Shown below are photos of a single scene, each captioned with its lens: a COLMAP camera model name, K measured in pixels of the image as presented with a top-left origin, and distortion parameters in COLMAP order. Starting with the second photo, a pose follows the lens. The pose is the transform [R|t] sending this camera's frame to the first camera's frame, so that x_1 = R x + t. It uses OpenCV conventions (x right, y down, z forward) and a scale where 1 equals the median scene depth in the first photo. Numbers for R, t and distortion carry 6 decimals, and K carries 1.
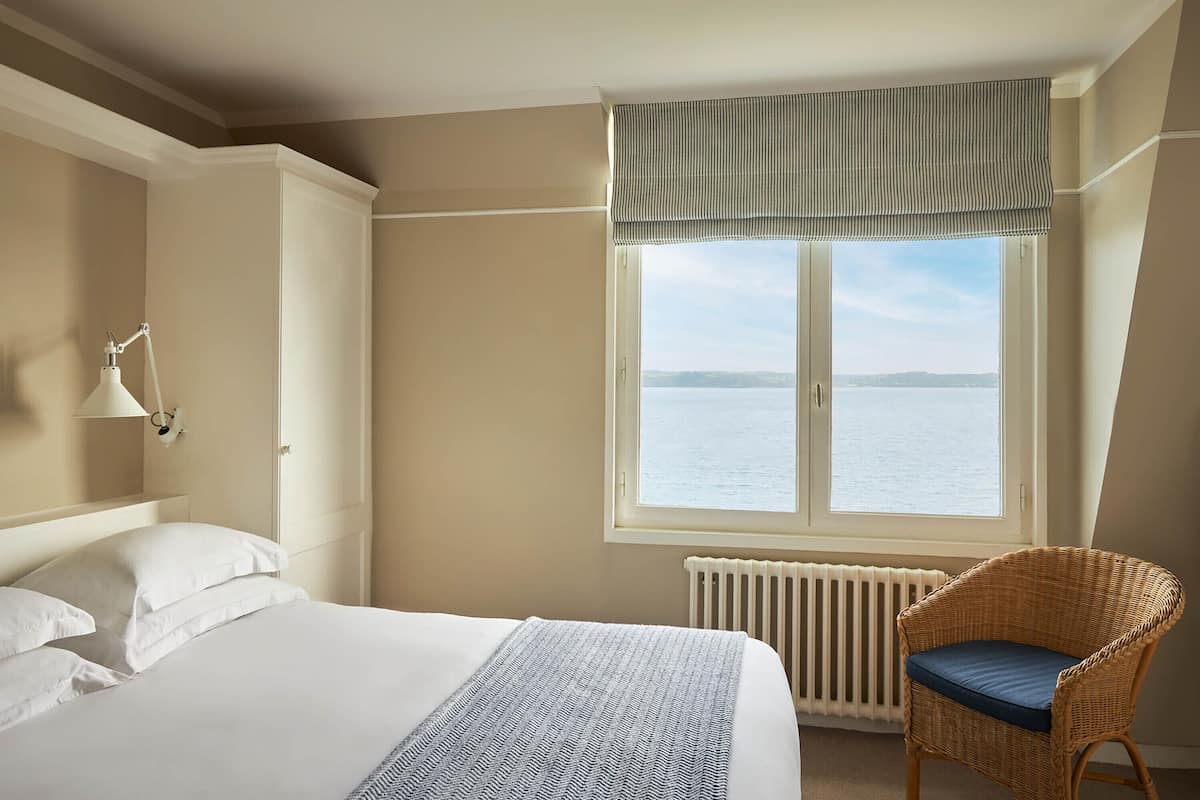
lens RADIAL K [[834.3, 0, 599.6], [0, 834.3, 390.7], [0, 0, 1]] dist [0.000149, 0.000542]
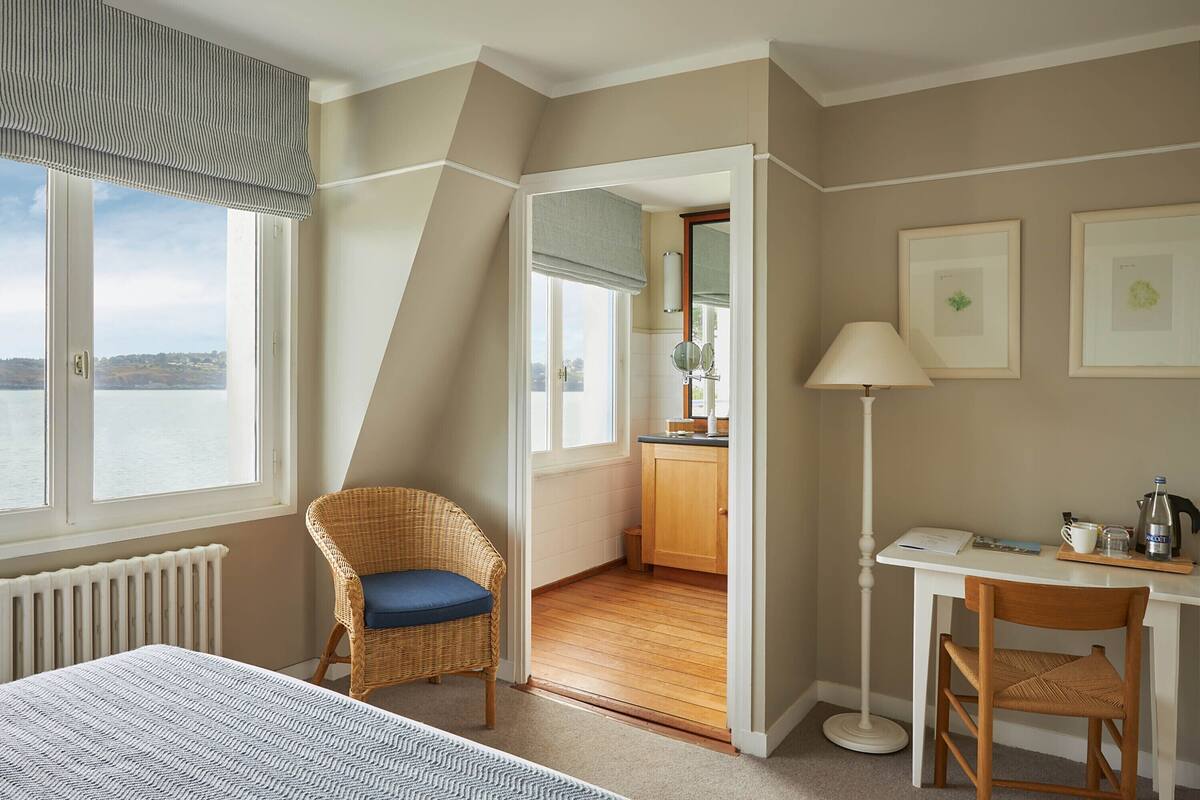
lens RADIAL K [[797.0, 0, 598.7], [0, 797.0, 396.8], [0, 0, 1]] dist [-0.003049, -0.002276]
pose [[0.375943, -0.023181, 0.926353, -0.304548], [0.007138, 0.999730, 0.022121, 0.026138], [-0.926615, -0.001704, 0.376007, 0.243866]]
